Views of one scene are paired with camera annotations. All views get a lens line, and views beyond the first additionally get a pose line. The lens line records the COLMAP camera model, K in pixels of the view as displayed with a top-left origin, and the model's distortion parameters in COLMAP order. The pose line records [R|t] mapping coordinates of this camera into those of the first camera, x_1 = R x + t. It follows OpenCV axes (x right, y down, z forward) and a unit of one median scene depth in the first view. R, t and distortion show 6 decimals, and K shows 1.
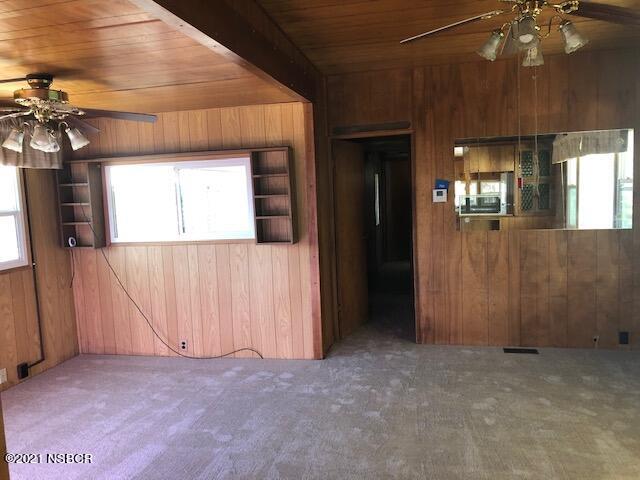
lens RADIAL K [[524.5, 0, 320.0], [0, 524.5, 240.0], [0, 0, 1]] dist [0.013177, -0.012523]
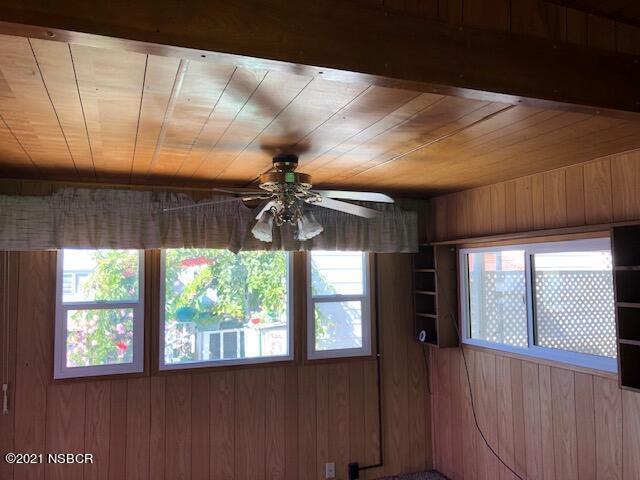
lens RADIAL K [[524.5, 0, 320.0], [0, 524.5, 240.0], [0, 0, 1]] dist [0.013177, -0.012523]
pose [[0.556585, -0.014645, -0.830661, 0.164534], [-0.096515, 0.991935, -0.082158, -0.068795], [0.825165, 0.125899, 0.550683, 0.375570]]
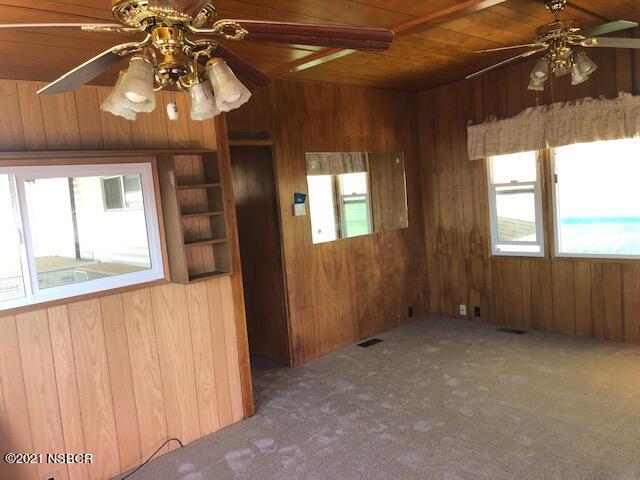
lens RADIAL K [[524.5, 0, 320.0], [0, 524.5, 240.0], [0, 0, 1]] dist [0.013177, -0.012523]
pose [[0.556021, -0.084780, 0.826833, -0.575155], [0.144595, 0.989482, 0.004221, -0.025579], [-0.818495, 0.117208, 0.562431, 0.422985]]
